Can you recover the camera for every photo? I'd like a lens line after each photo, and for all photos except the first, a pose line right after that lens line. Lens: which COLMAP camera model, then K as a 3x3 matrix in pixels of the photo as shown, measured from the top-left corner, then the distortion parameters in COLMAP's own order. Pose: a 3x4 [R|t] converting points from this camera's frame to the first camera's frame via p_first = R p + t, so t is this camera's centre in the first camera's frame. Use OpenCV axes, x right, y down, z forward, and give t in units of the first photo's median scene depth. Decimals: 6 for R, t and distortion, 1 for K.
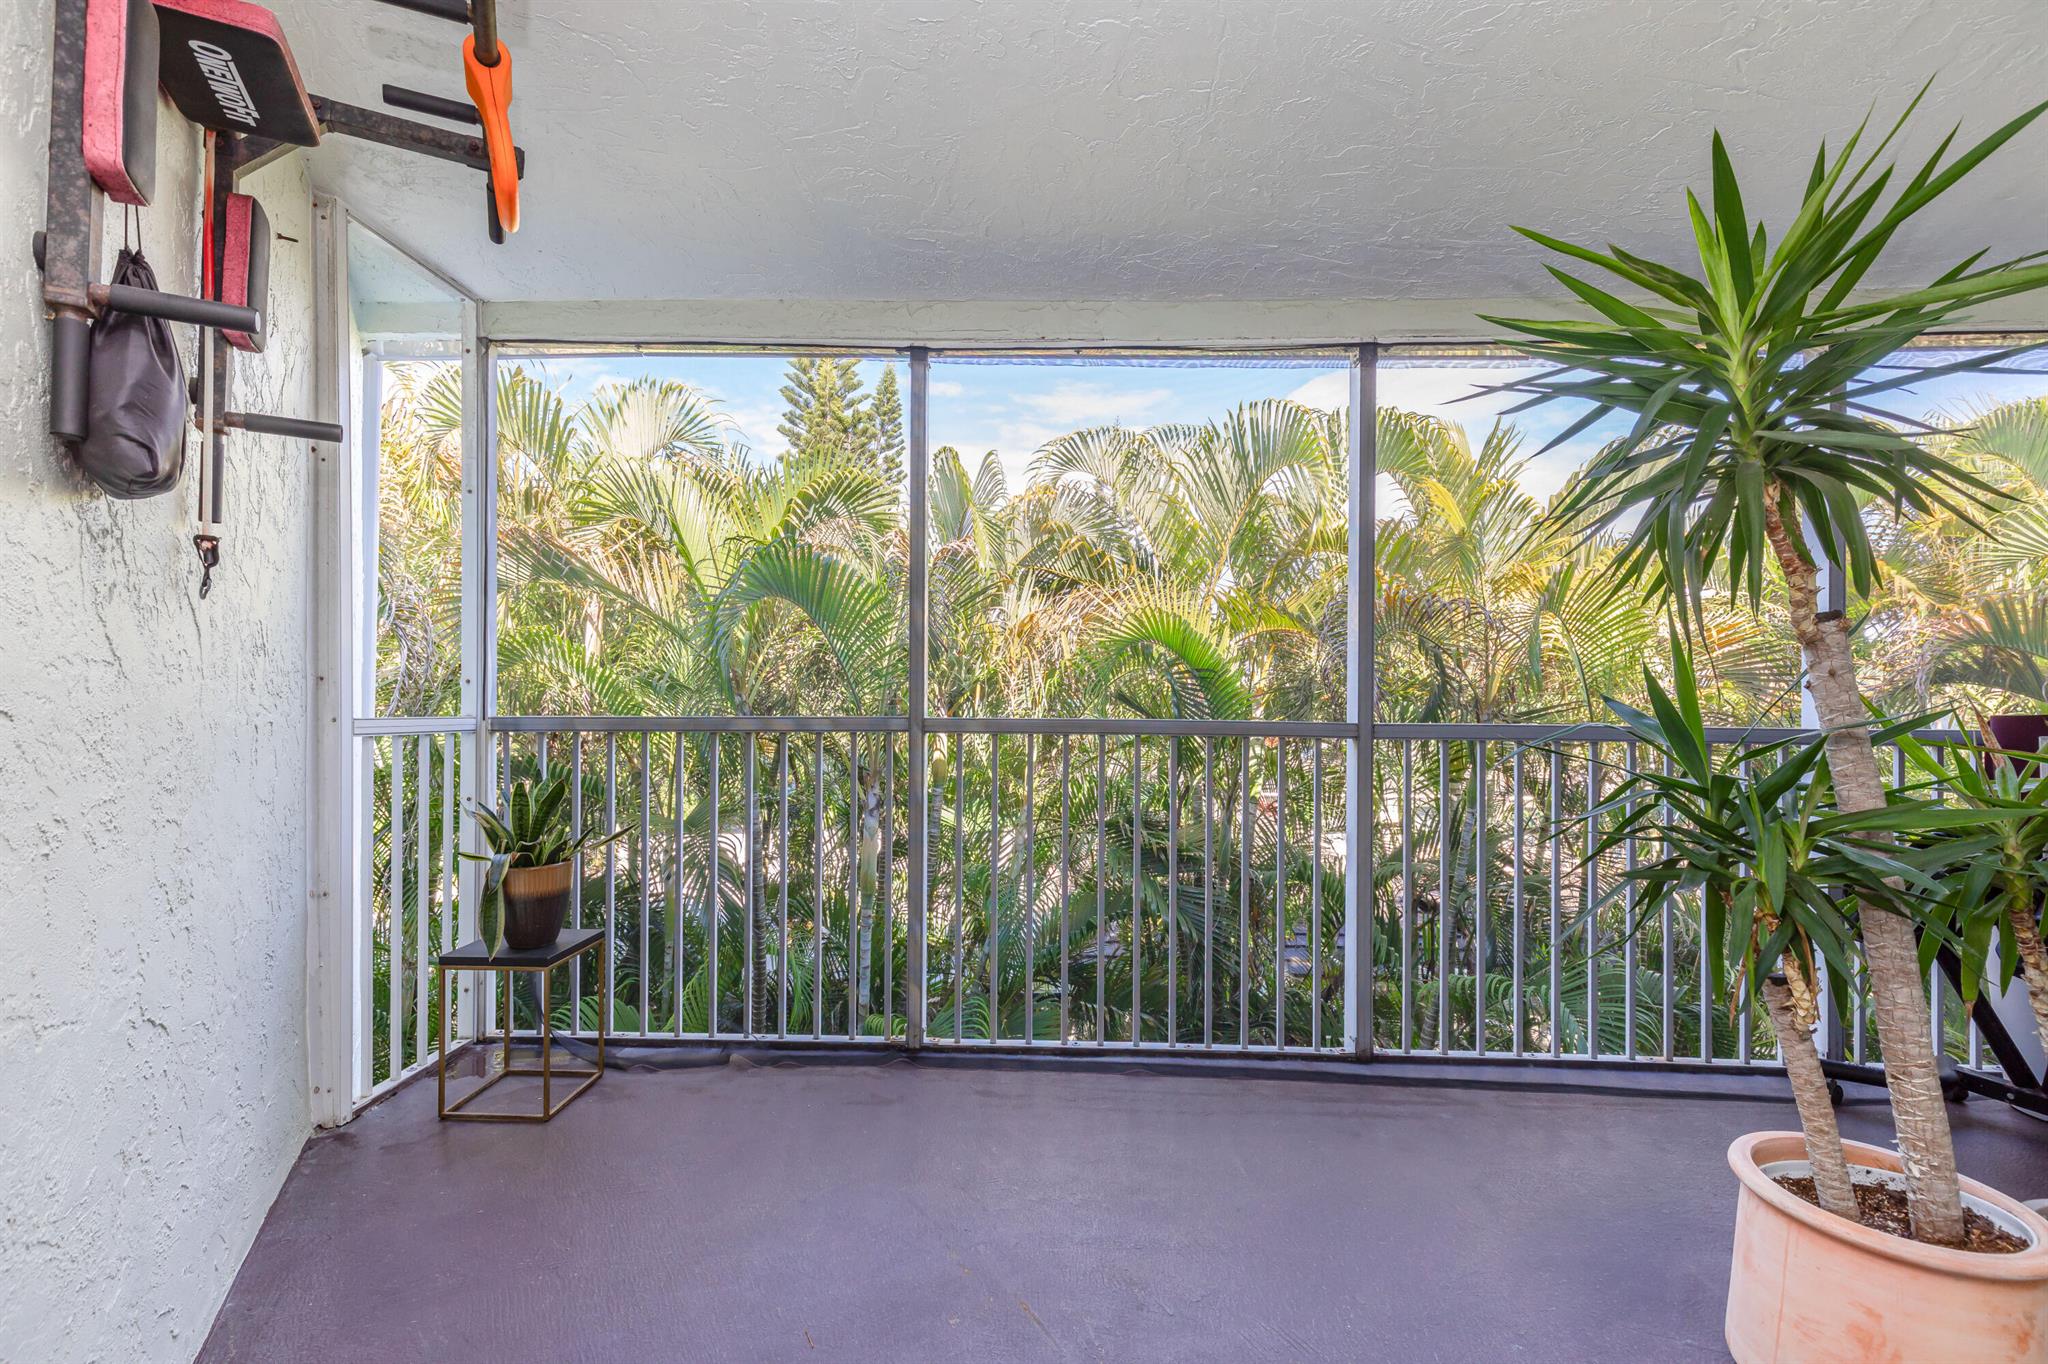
lens RADIAL K [[926.0, 0, 1009.9], [0, 926.0, 684.3], [0, 0, 1]] dist [0.003343, -0.003721]
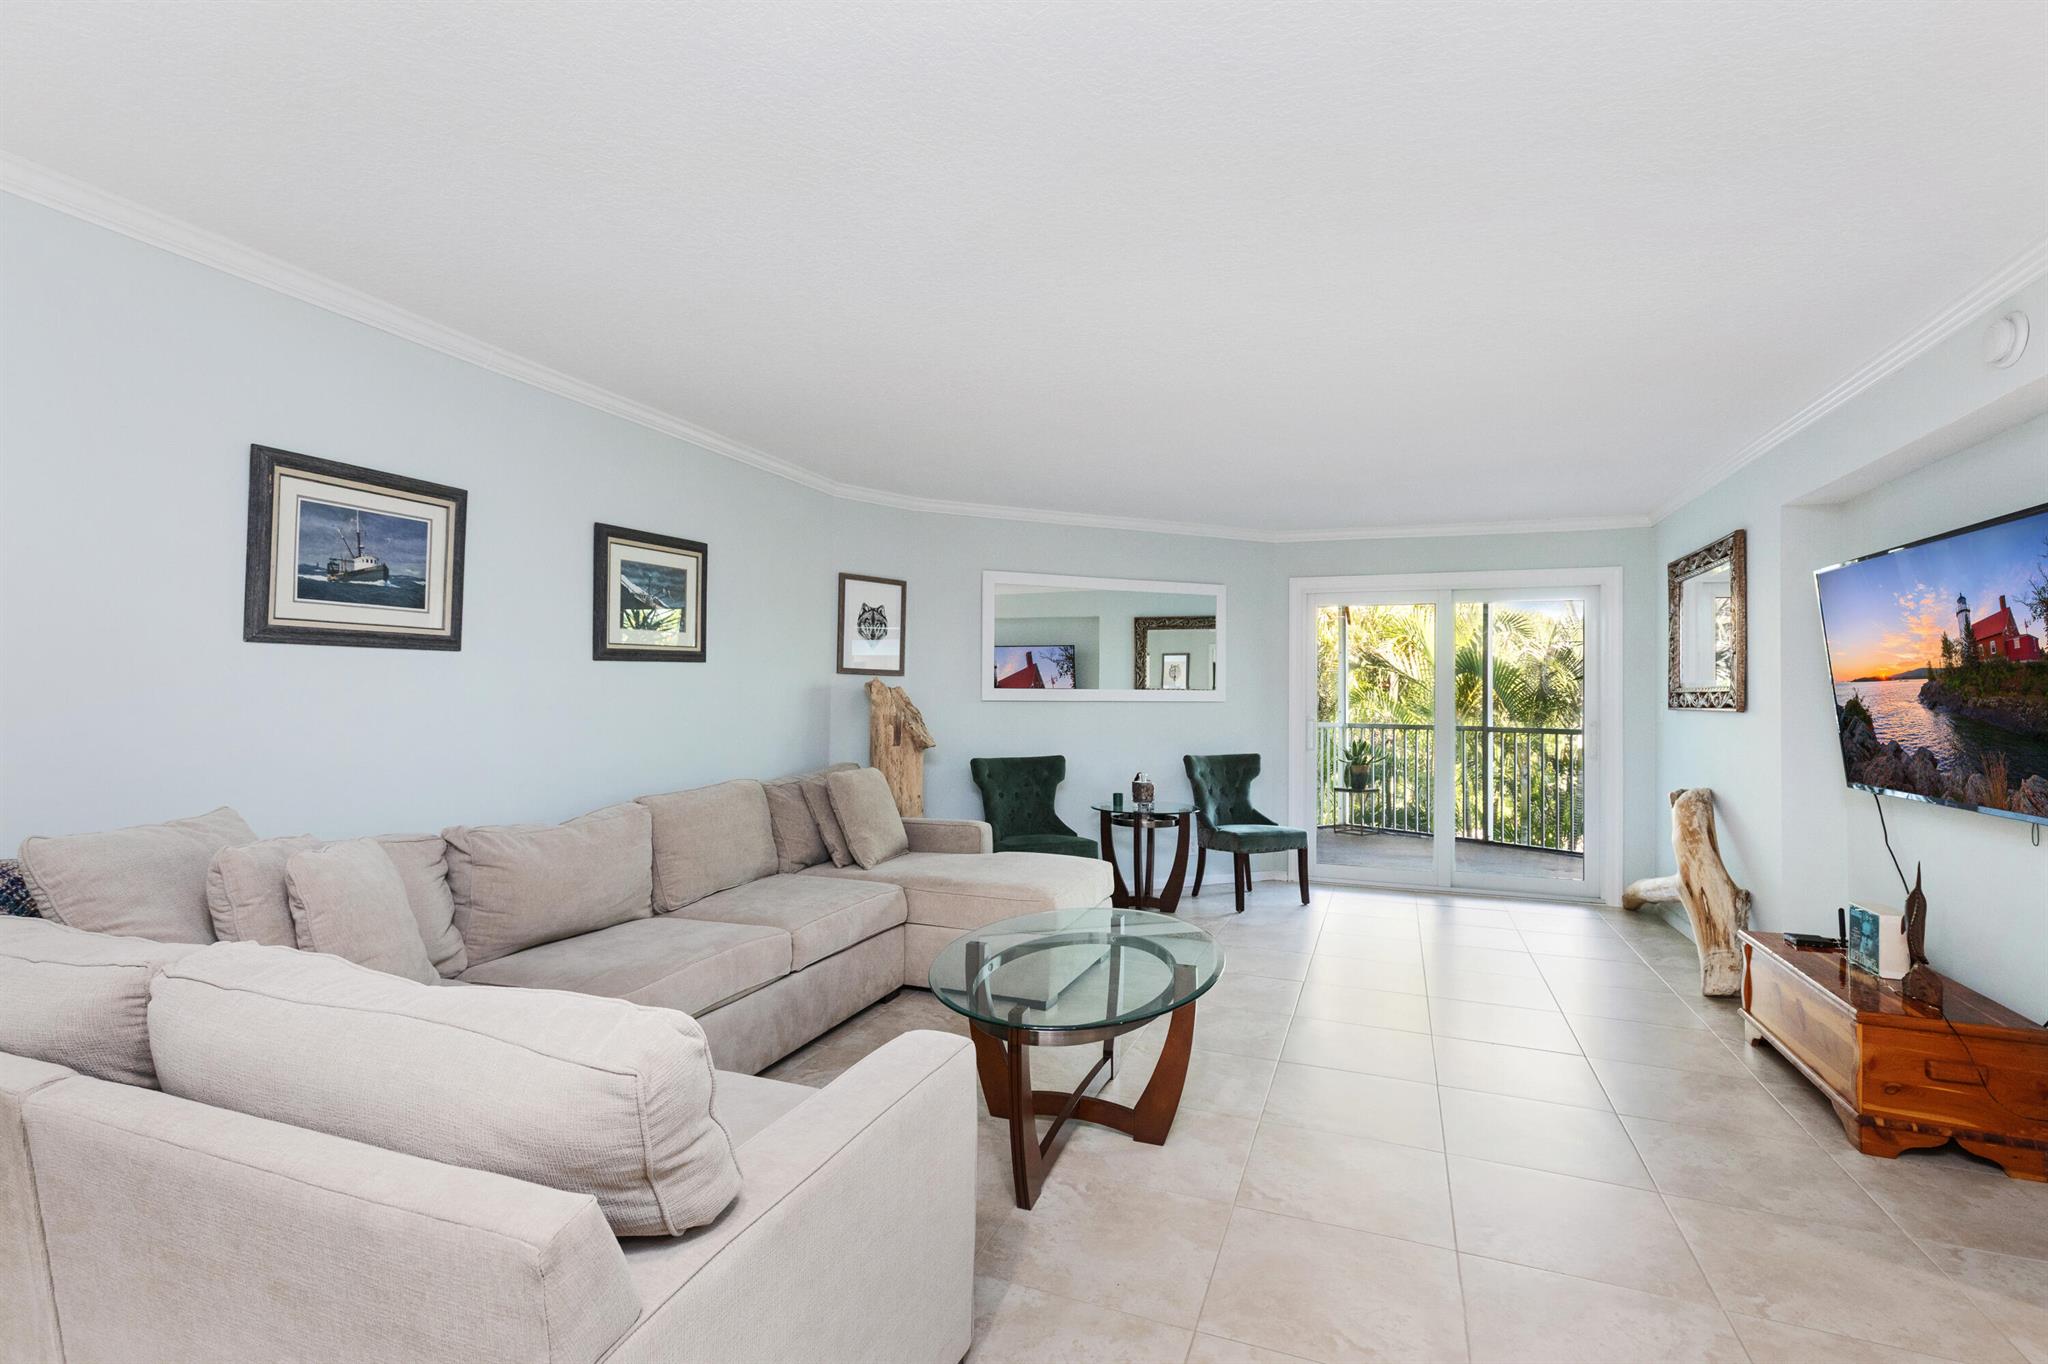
lens RADIAL K [[943.0, 0, 1024.0], [0, 943.0, 682.0], [0, 0, 1]] dist [0.029281, -0.029503]
pose [[0.665040, -0.003926, -0.746797, 0.757183], [-0.013995, 0.999745, -0.017718, -0.021217], [0.746677, 0.022235, 0.664816, -1.336784]]
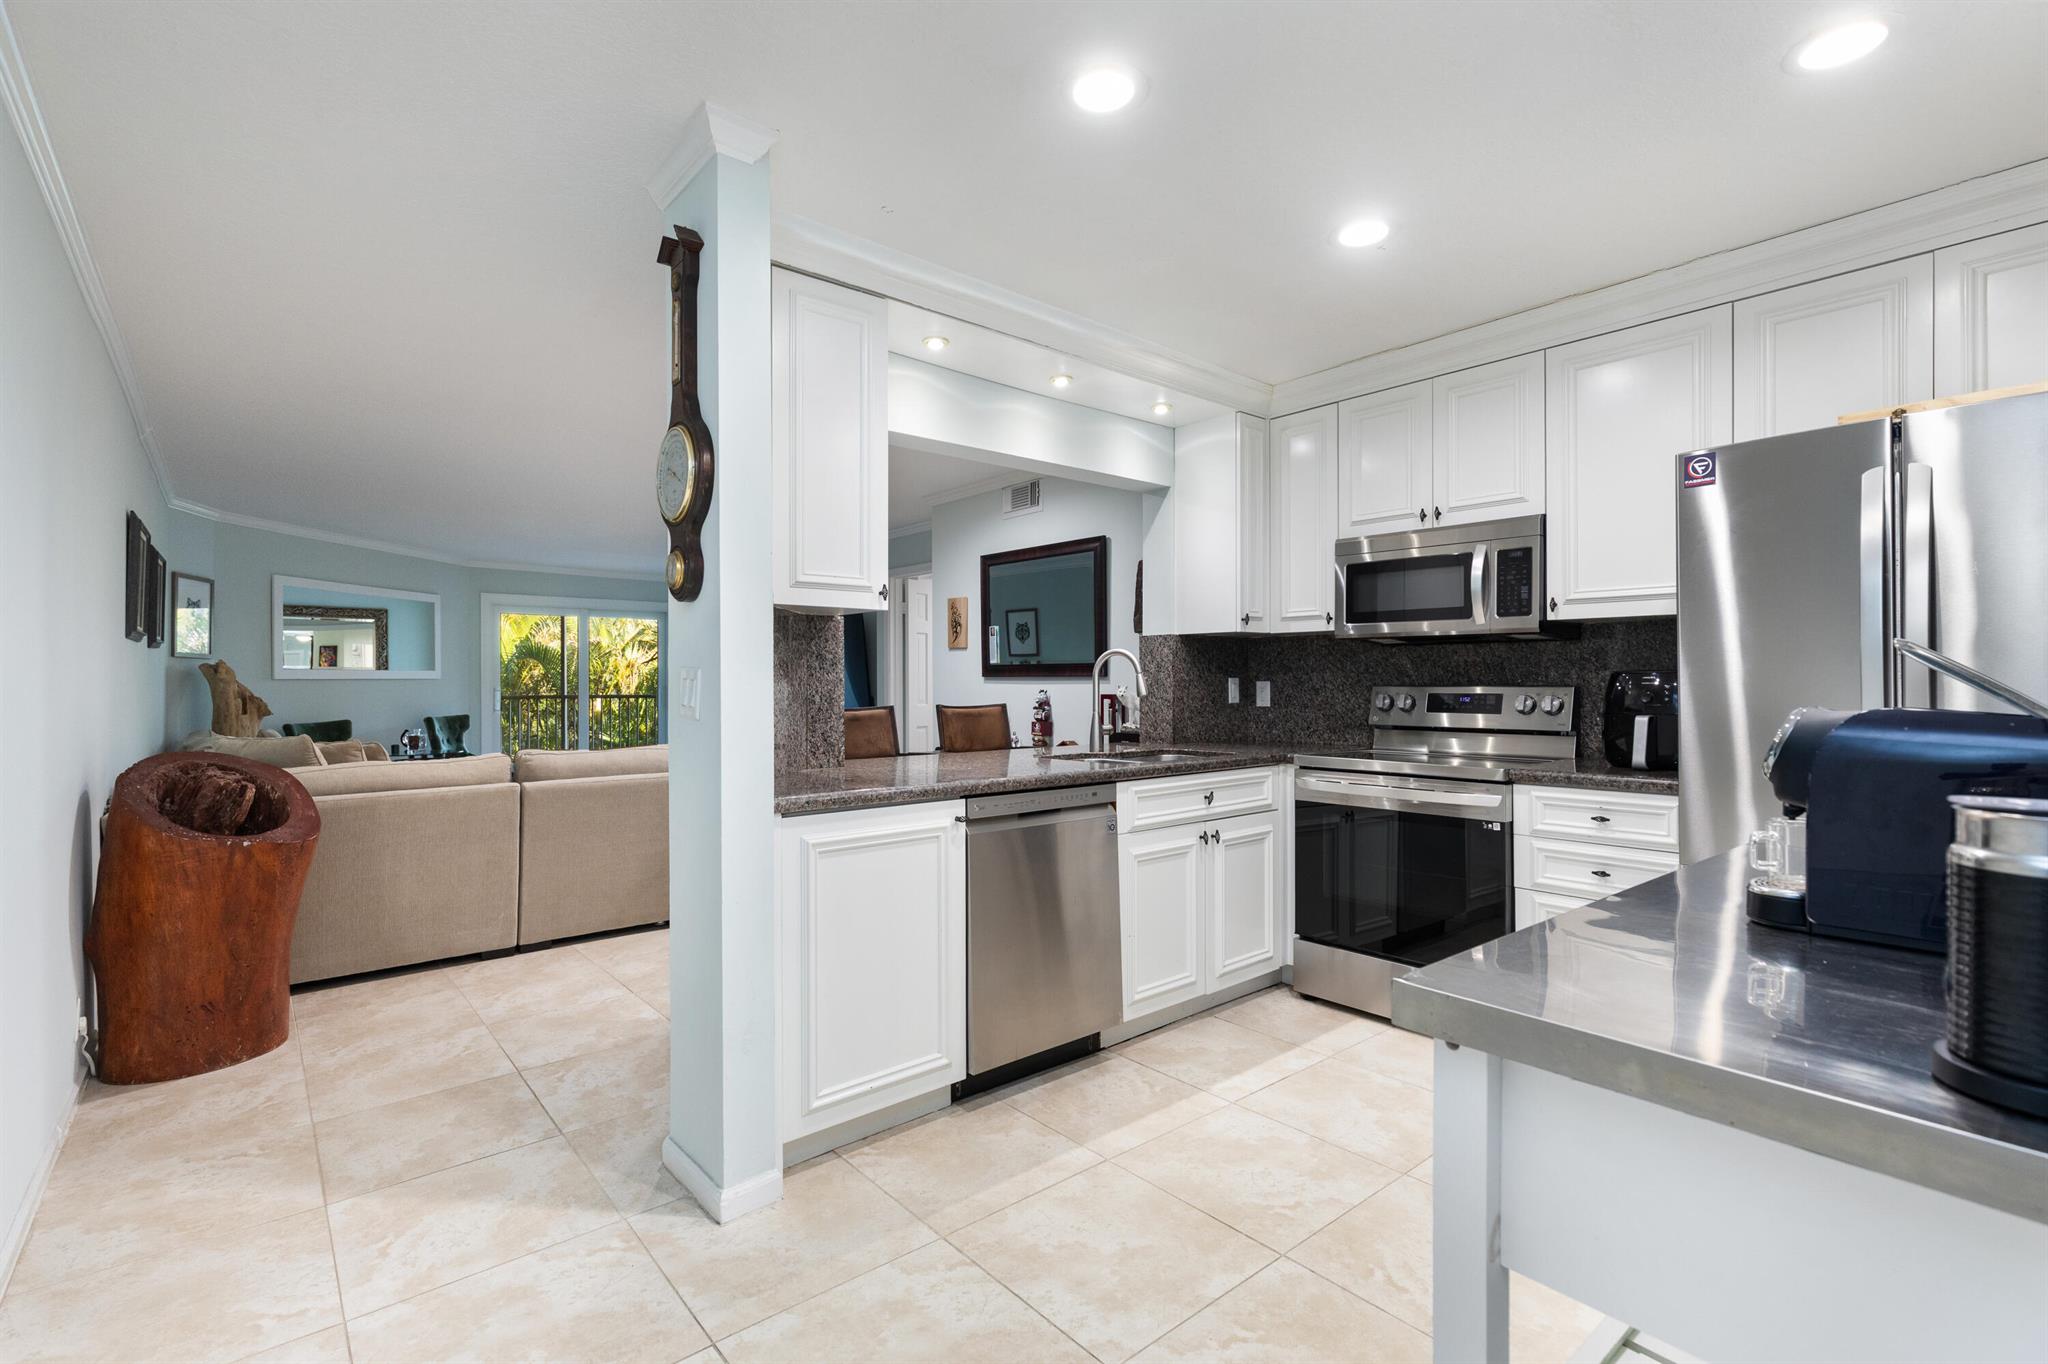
lens RADIAL K [[926.0, 0, 1009.9], [0, 926.0, 684.3], [0, 0, 1]] dist [0.003343, -0.003721]
pose [[0.975337, -0.005444, 0.220656, 0.611262], [0.005518, 0.999985, 0.000282, 0.001544], [-0.220654, 0.000943, 0.975352, -2.511297]]
